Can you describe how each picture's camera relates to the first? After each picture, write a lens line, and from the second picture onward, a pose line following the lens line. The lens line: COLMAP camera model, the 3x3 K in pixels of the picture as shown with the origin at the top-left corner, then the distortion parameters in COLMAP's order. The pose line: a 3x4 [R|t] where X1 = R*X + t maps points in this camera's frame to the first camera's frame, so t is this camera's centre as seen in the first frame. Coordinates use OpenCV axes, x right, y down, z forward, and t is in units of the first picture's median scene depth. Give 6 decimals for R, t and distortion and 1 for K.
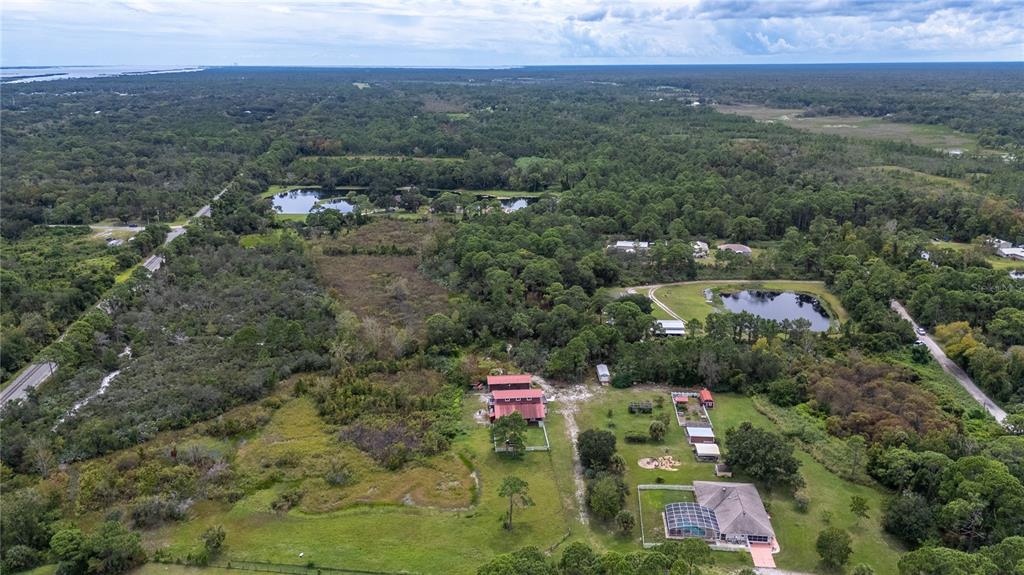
lens RADIAL K [[748.3, 0, 510.3], [0, 748.3, 285.4], [0, 0, 1]] dist [0.046376, -0.053409]
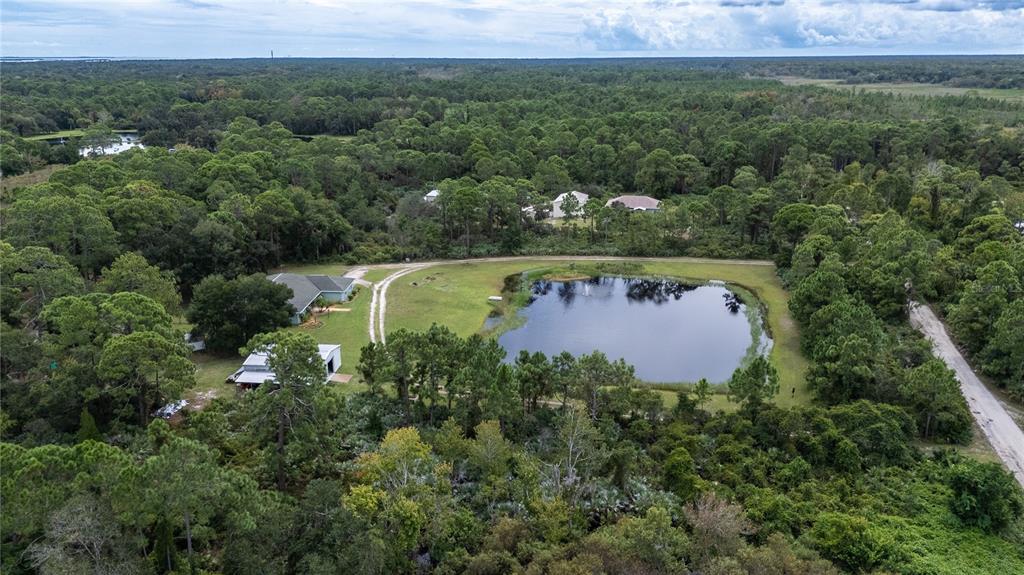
lens RADIAL K [[748.3, 0, 513.1], [0, 748.3, 291.1], [0, 0, 1]] dist [0.046376, -0.053409]
pose [[0.998002, 0.022236, -0.059138, 0.277246], [-0.021395, 0.999661, 0.014819, 0.009675], [0.059448, -0.013524, 0.998140, 0.511917]]
